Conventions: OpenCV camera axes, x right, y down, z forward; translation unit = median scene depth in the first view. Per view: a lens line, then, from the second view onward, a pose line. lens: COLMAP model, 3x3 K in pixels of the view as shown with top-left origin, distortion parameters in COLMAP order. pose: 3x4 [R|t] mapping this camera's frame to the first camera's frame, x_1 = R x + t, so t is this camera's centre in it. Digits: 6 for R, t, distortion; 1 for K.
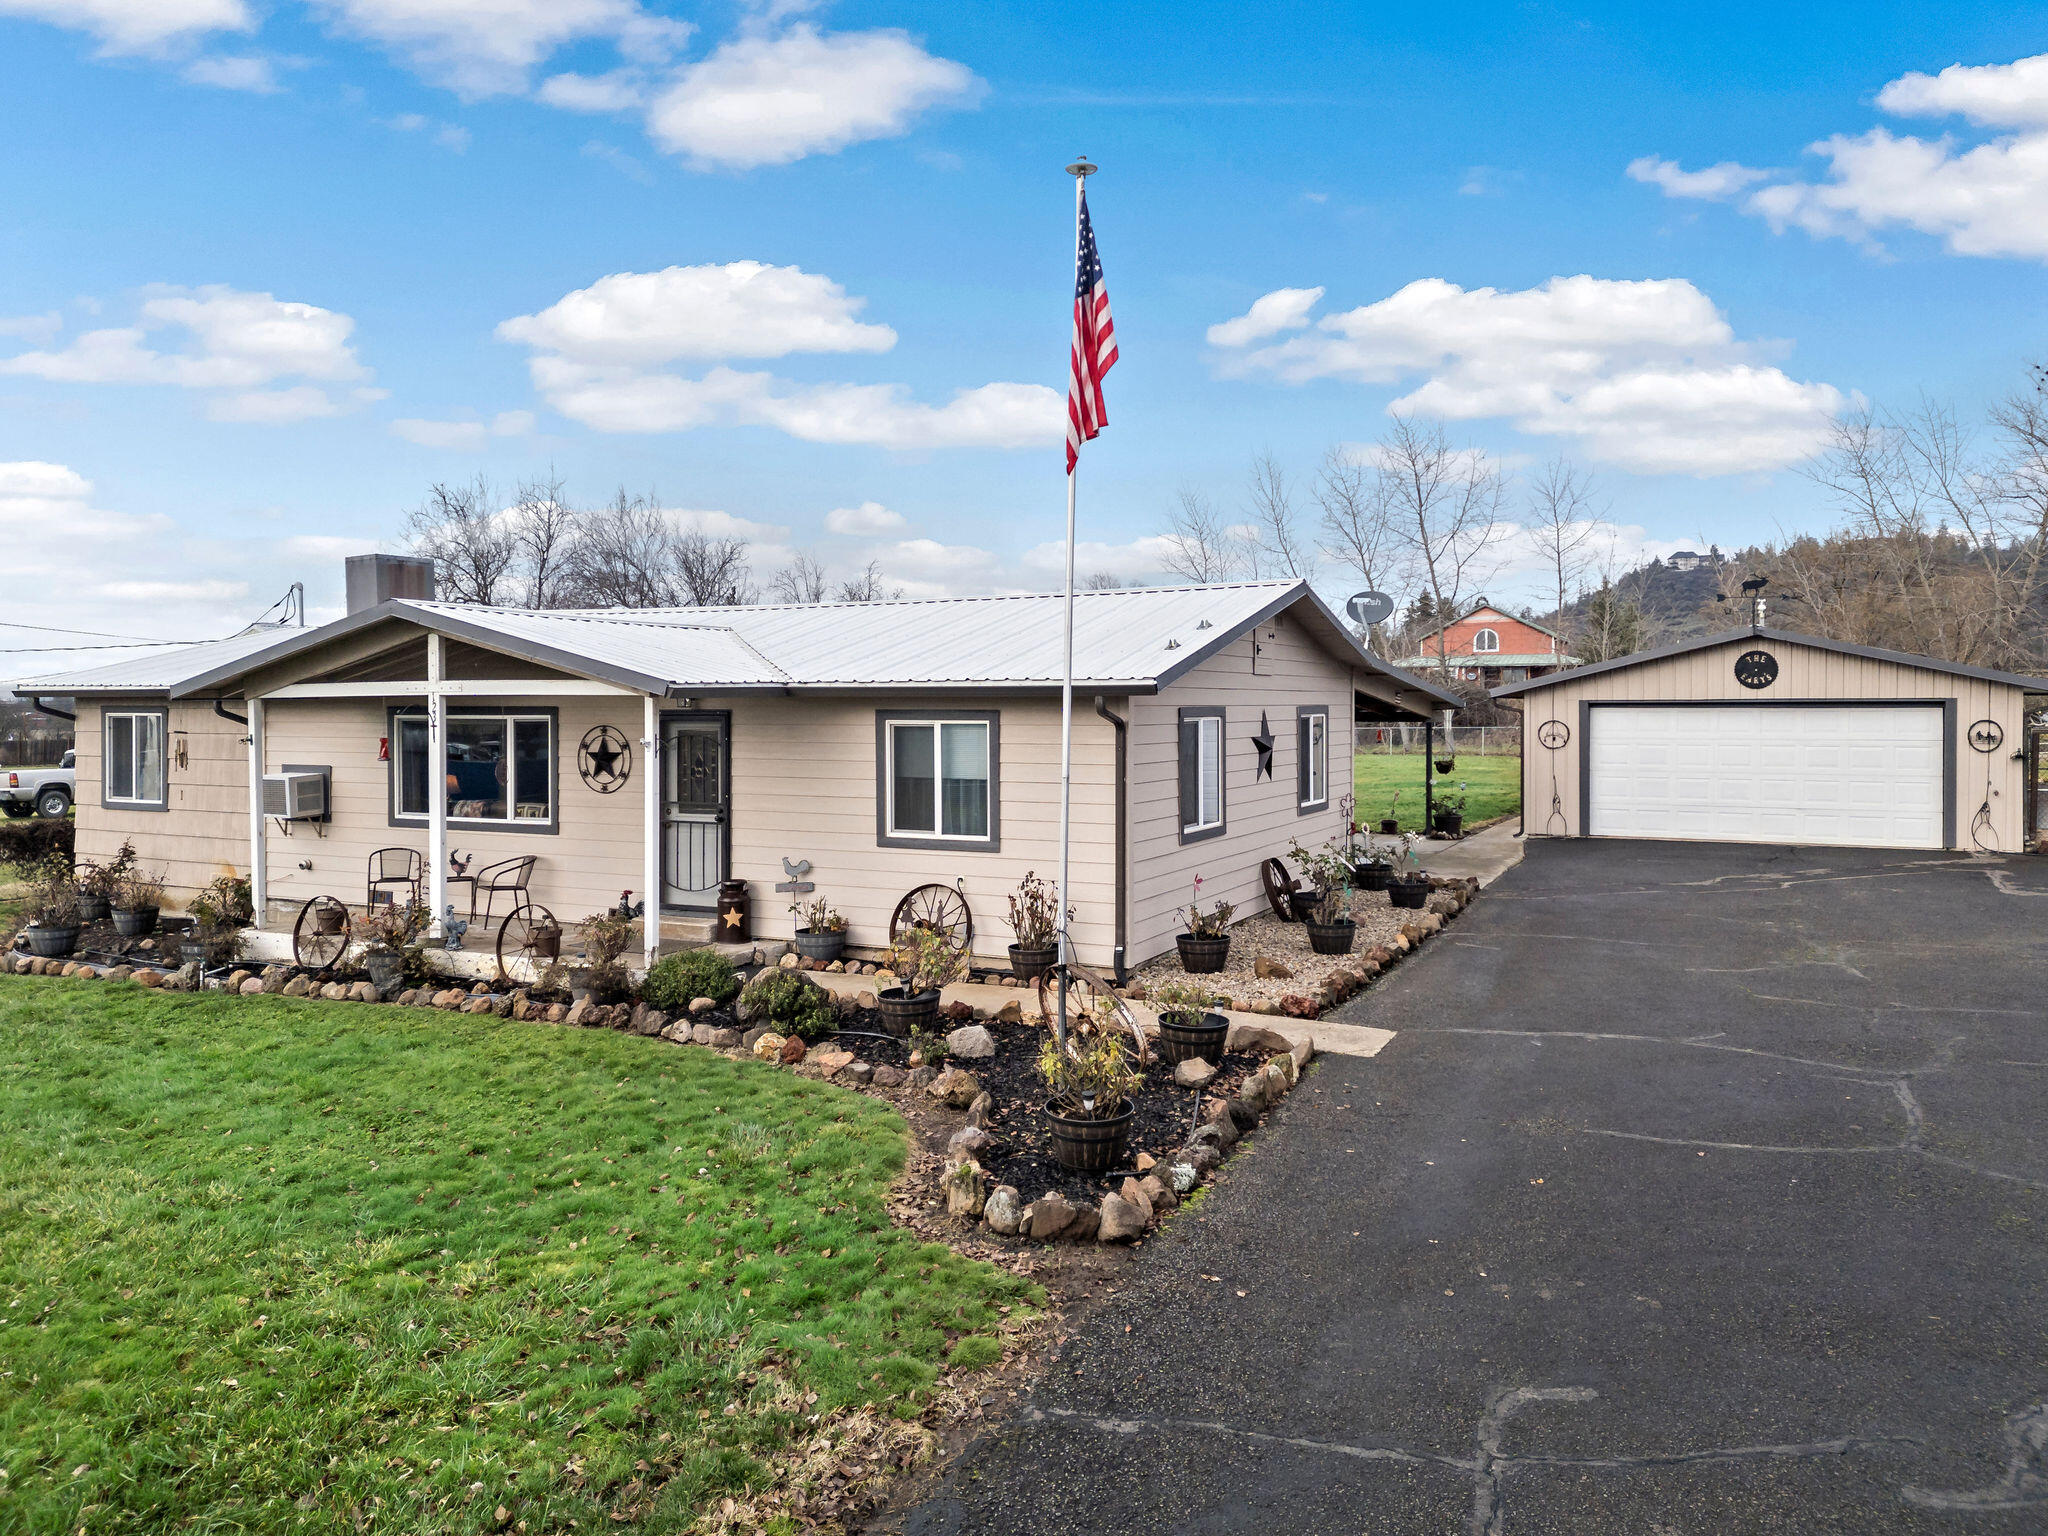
lens RADIAL K [[1420.9, 0, 1013.5], [0, 1420.9, 728.4], [0, 0, 1]] dist [0.079198, -0.073086]
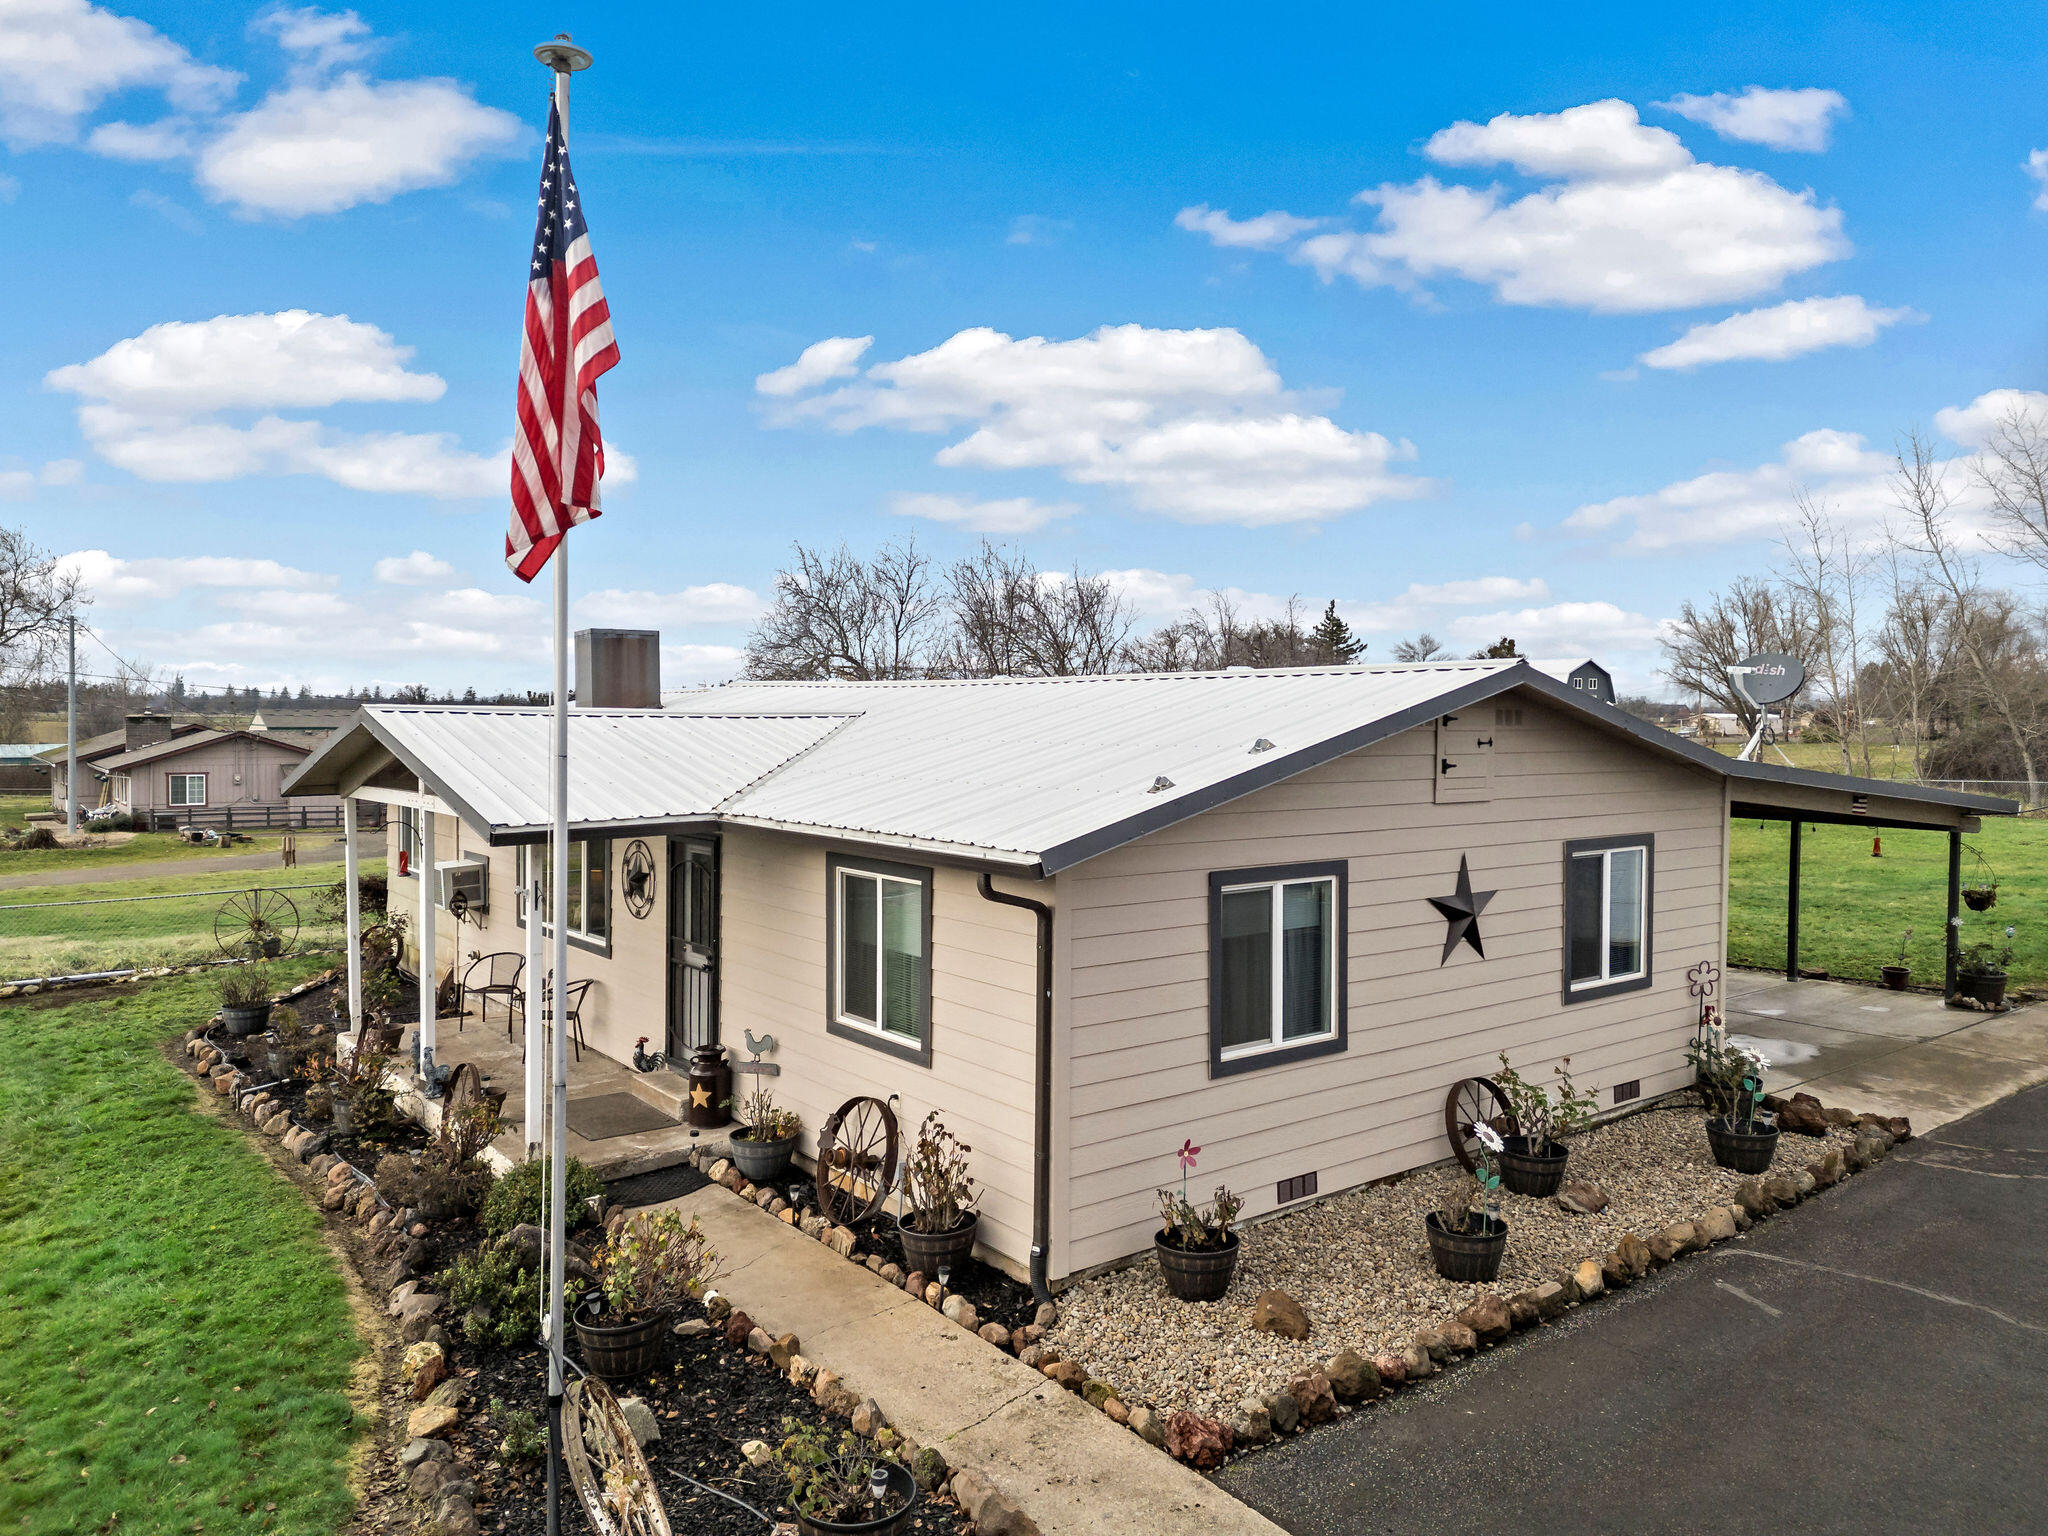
lens RADIAL K [[1420.9, 0, 1024.8], [0, 1420.9, 767.2], [0, 0, 1]] dist [0.079198, -0.073086]
pose [[0.909457, 0.024115, -0.415099, 0.268942], [-0.015777, 0.999599, 0.023505, -0.066850], [0.415499, -0.014828, 0.909473, 0.312137]]
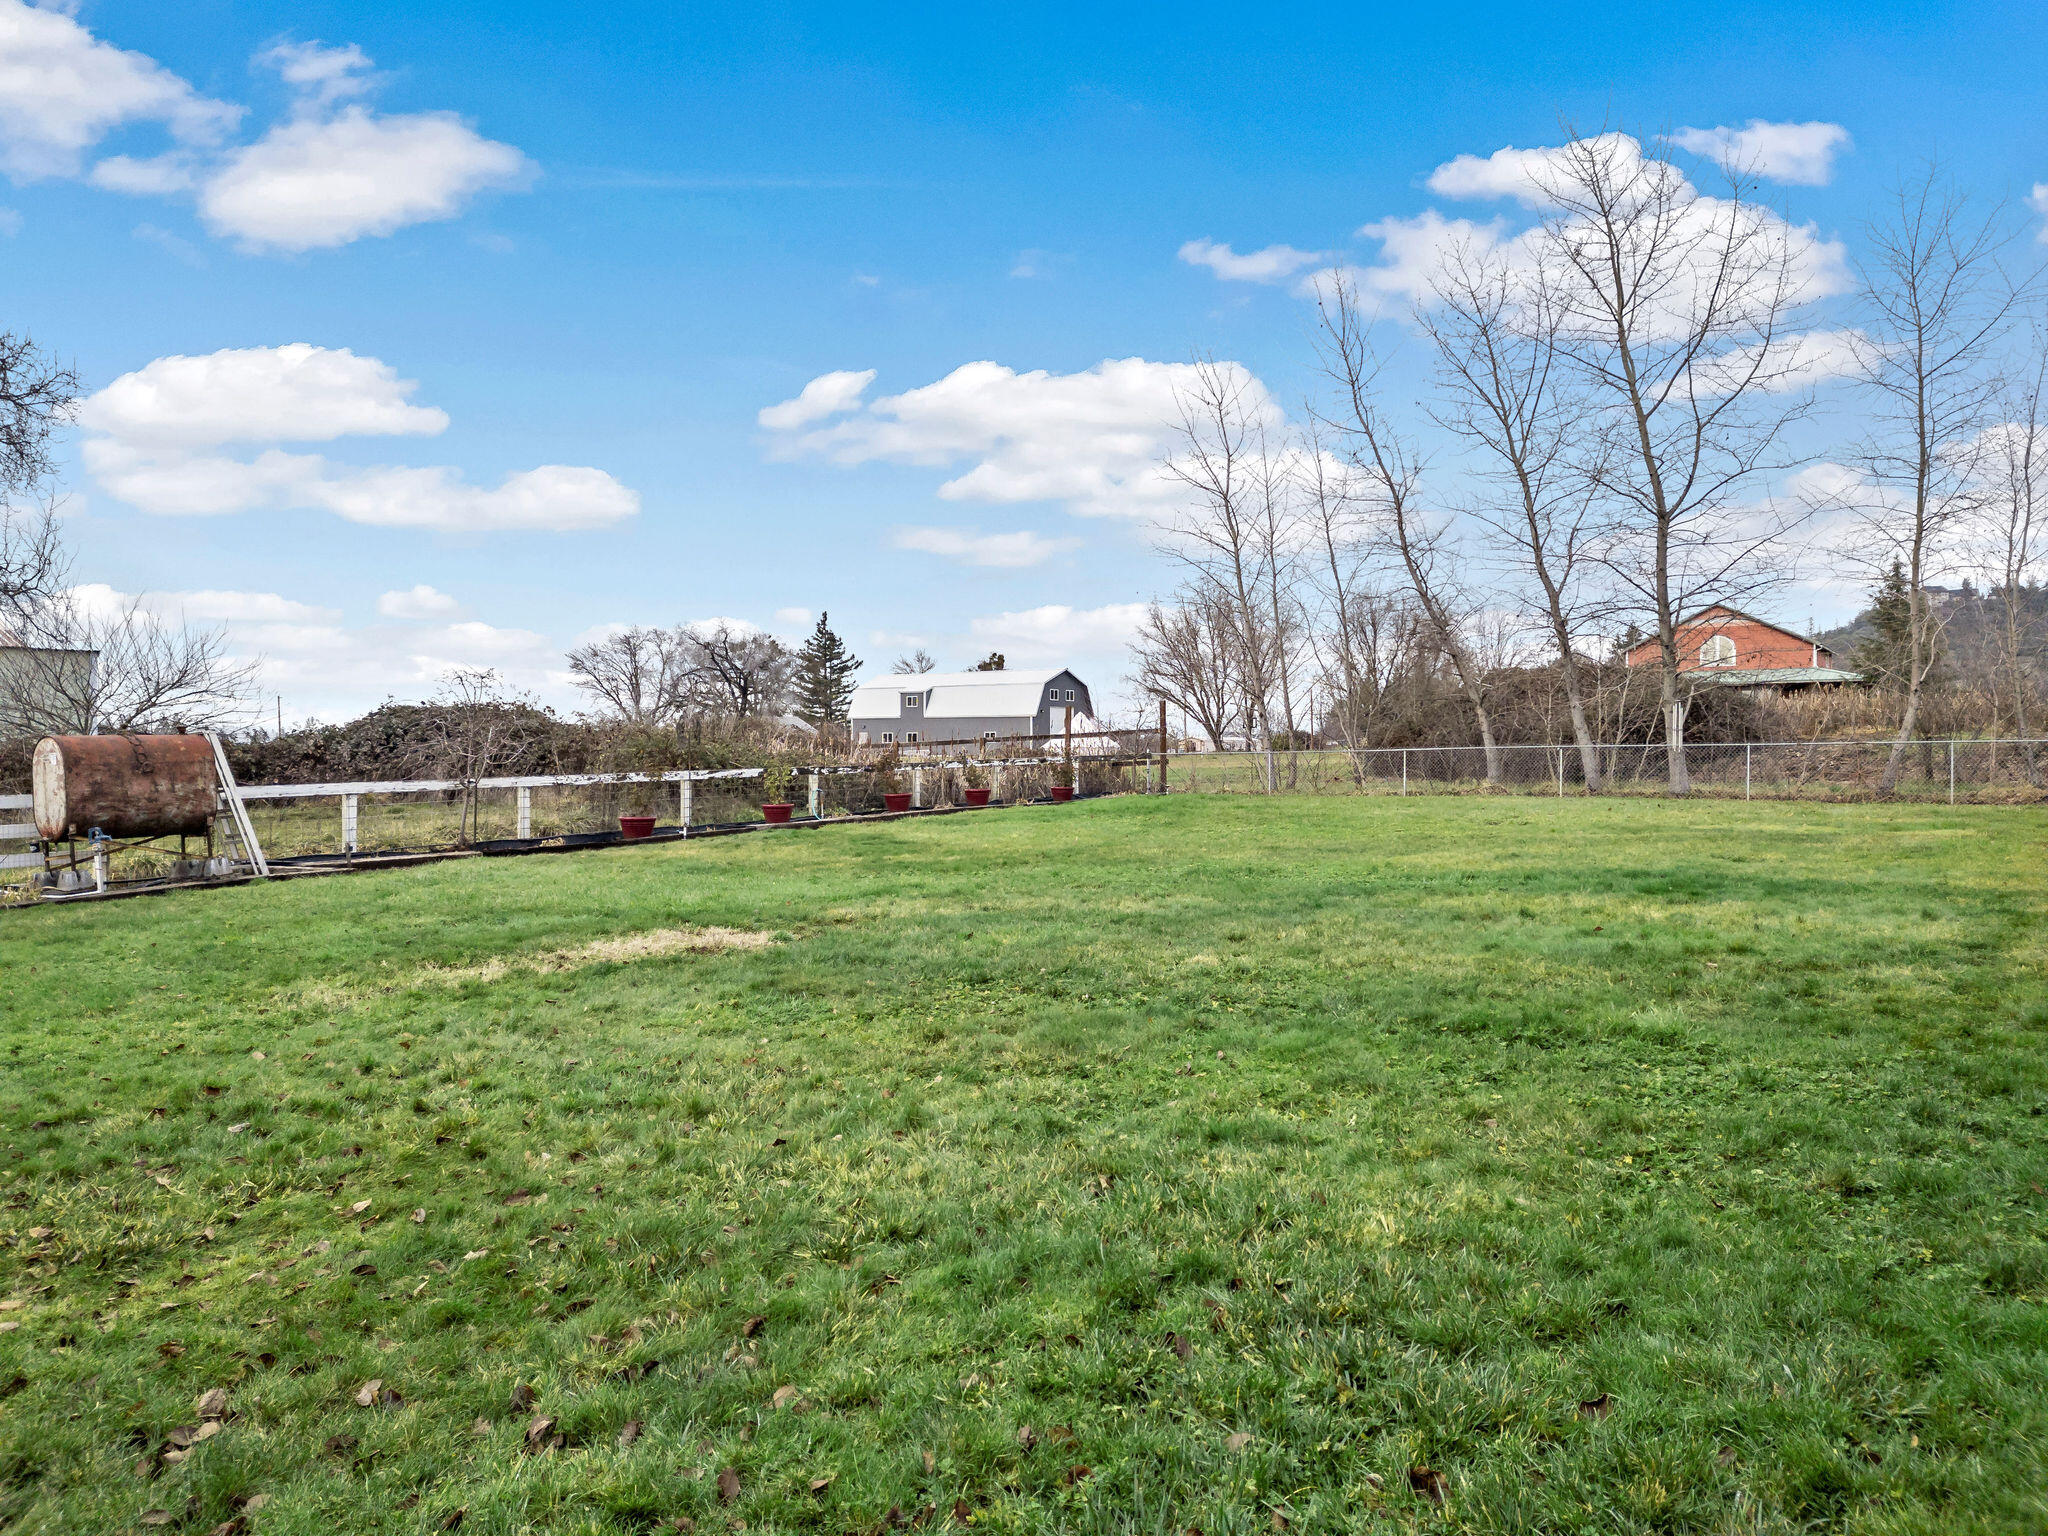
lens RADIAL K [[1420.9, 0, 1021.4], [0, 1420.9, 757.6], [0, 0, 1]] dist [0.079198, -0.073086]
pose [[0.992610, 0.003405, -0.121303, 0.476808], [-0.005067, 0.999897, -0.013402, 0.041392], [0.121245, 0.013918, 0.992525, 1.643299]]
